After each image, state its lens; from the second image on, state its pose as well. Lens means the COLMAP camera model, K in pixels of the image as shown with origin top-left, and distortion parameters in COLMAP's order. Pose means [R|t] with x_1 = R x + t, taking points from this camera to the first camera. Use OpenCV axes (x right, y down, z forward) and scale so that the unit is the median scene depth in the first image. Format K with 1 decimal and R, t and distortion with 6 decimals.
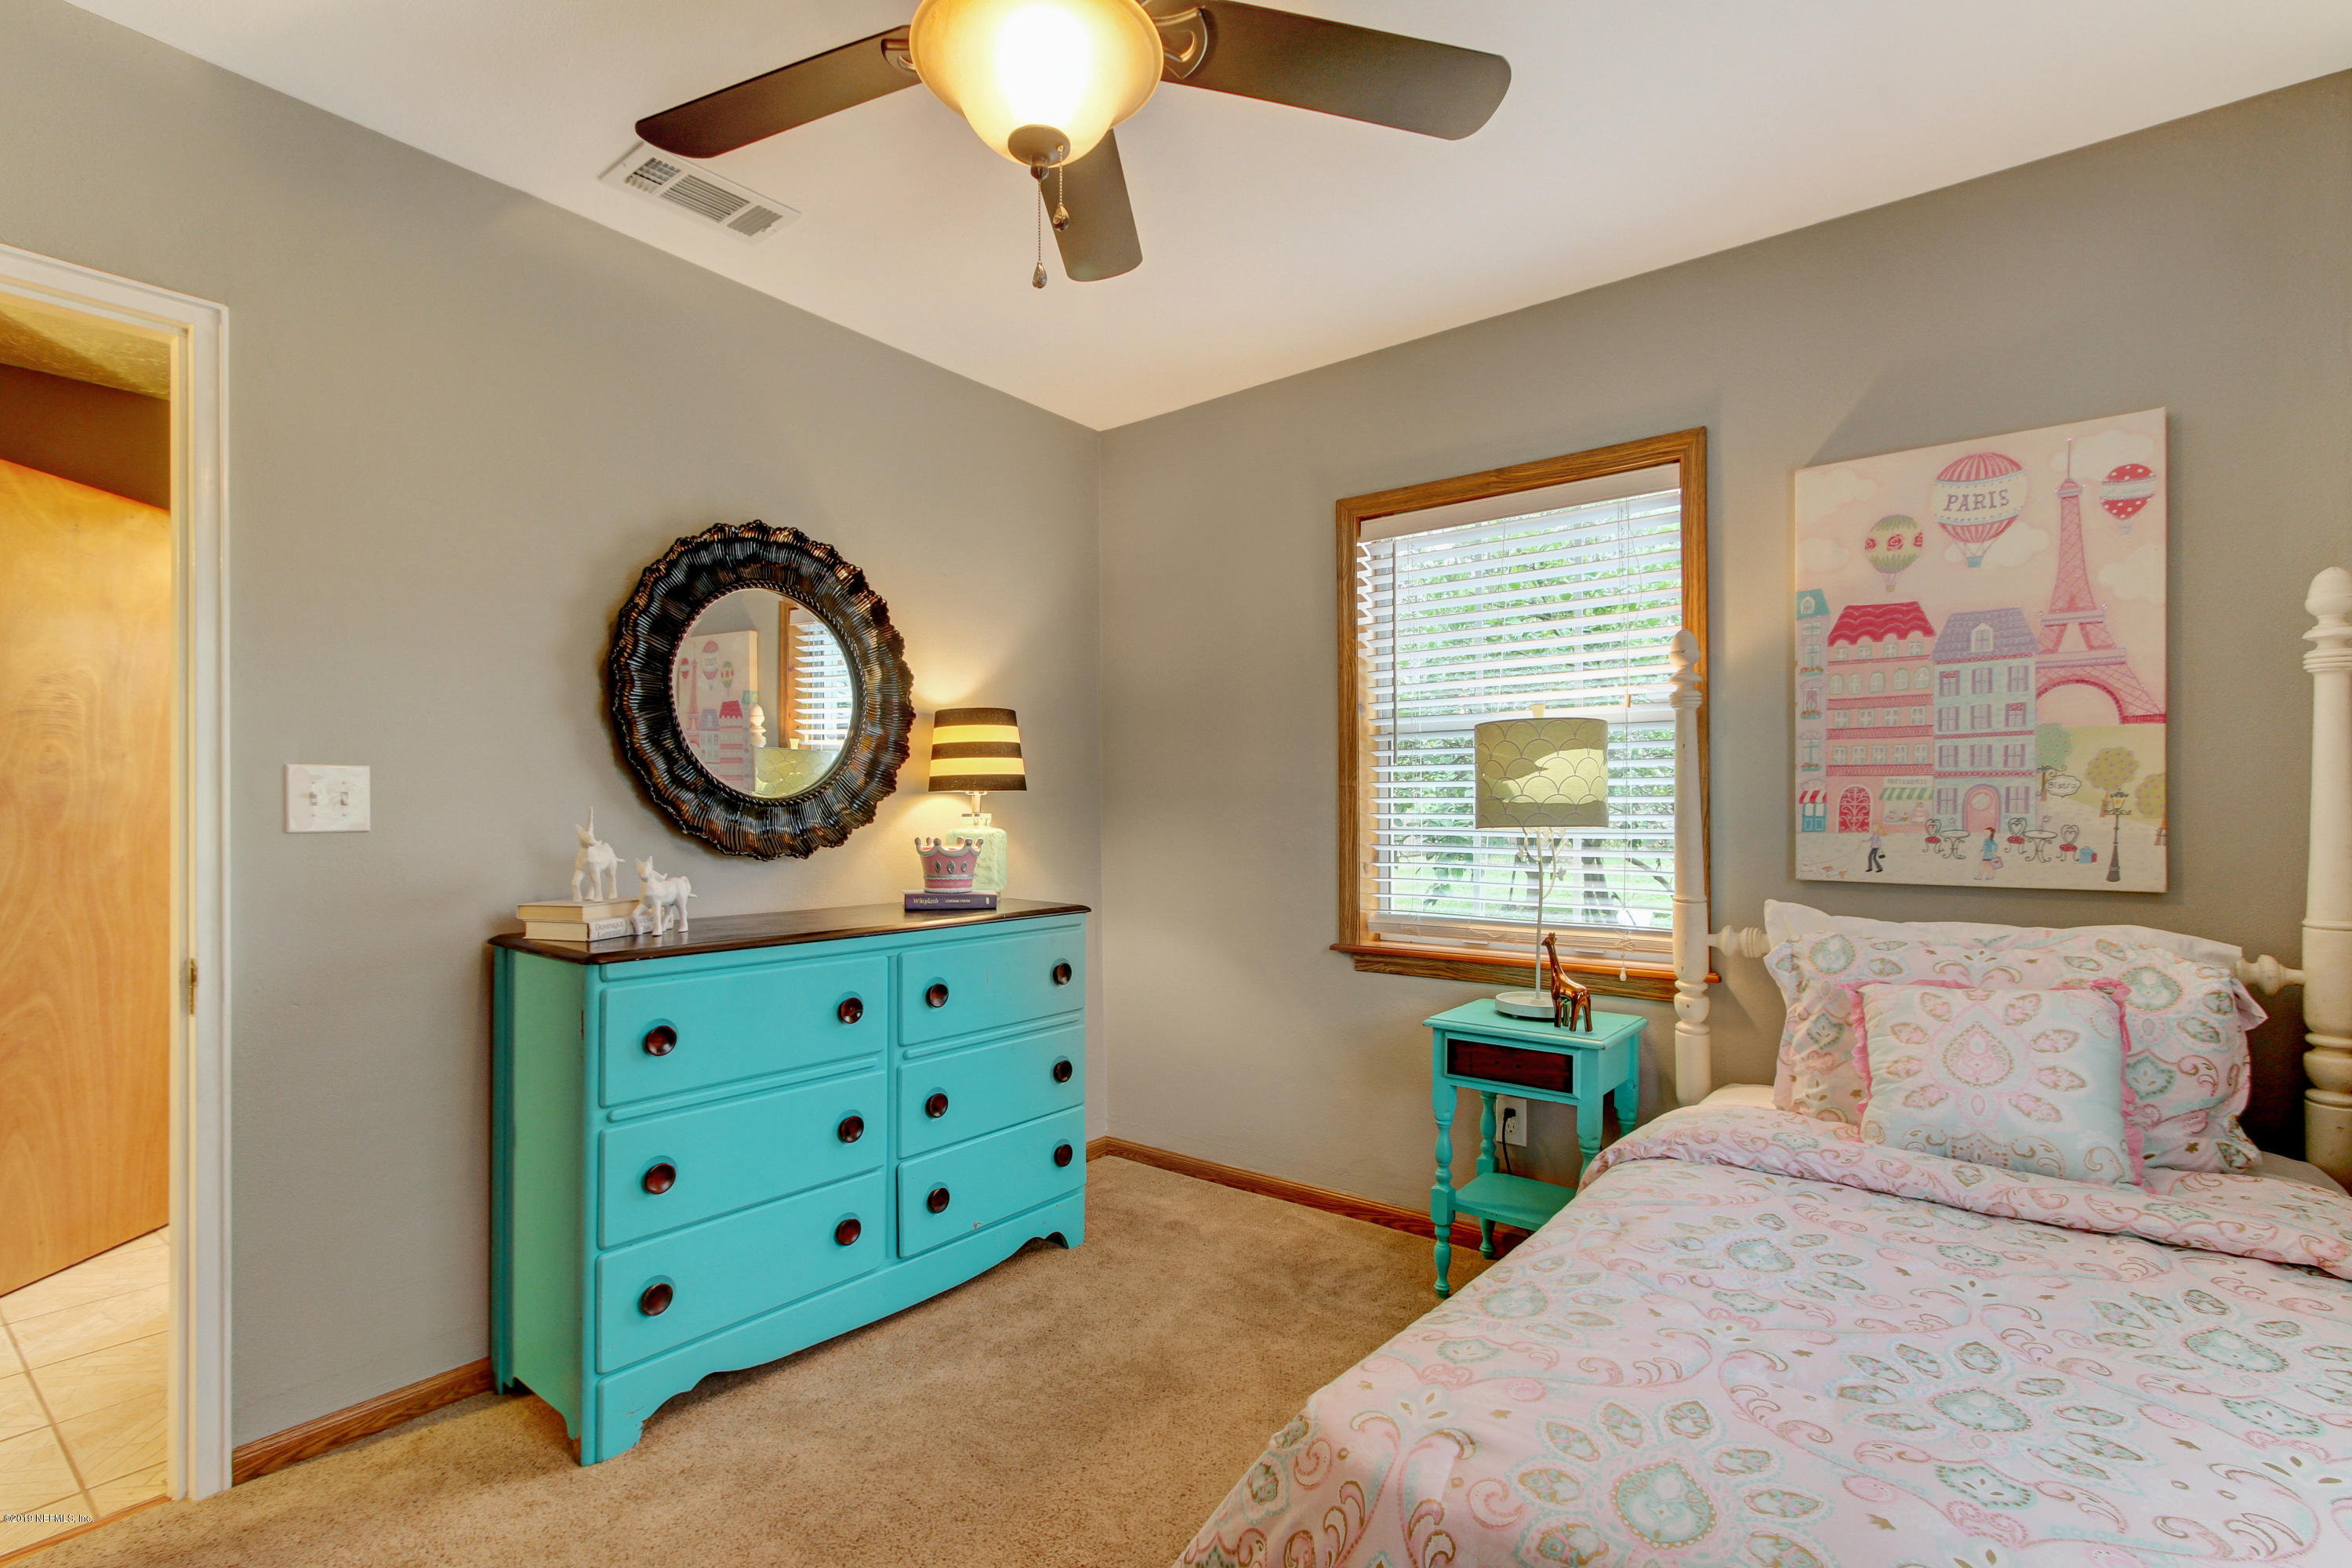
lens RADIAL K [[1102.0, 0, 1171.0], [0, 1102.0, 802.3], [0, 0, 1]] dist [-0.012520, -0.000724]
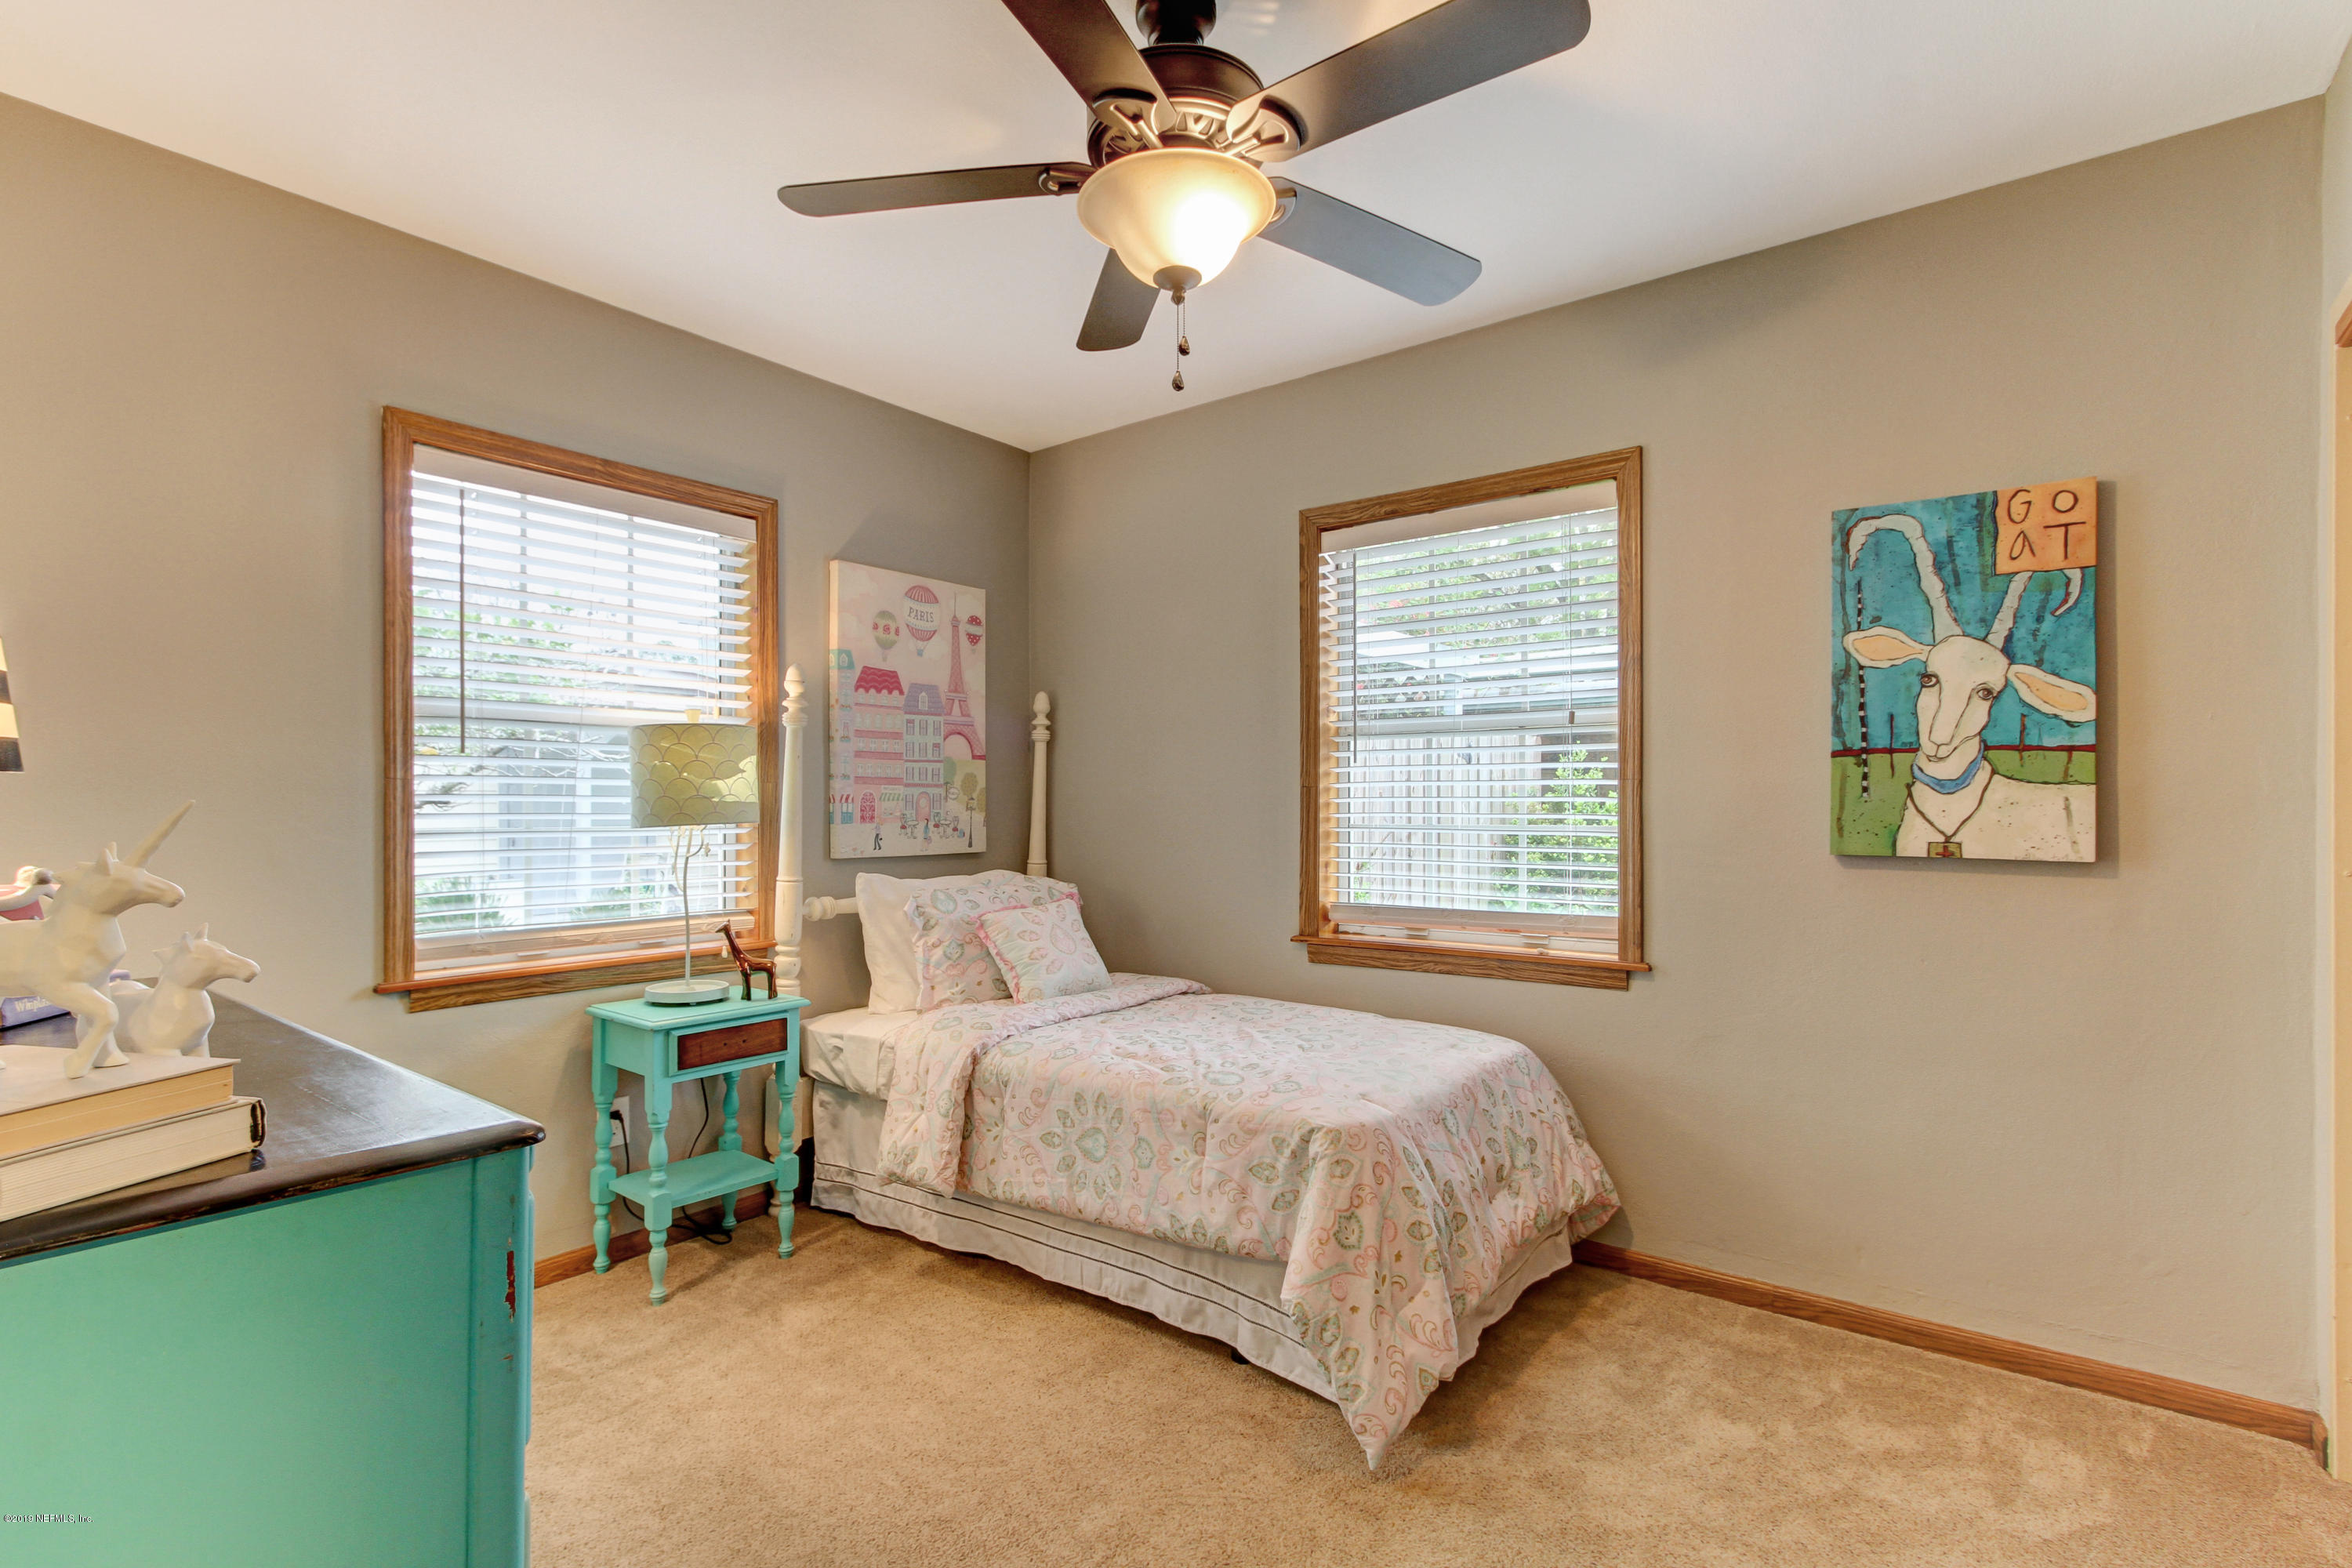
lens RADIAL K [[1102.0, 0, 1171.0], [0, 1102.0, 802.3], [0, 0, 1]] dist [-0.012520, -0.000724]
pose [[-0.020829, 0.006885, 0.999759, -0.846950], [-0.000158, 0.999976, -0.006890, 0.009644], [-0.999783, -0.000302, -0.020827, 0.639496]]
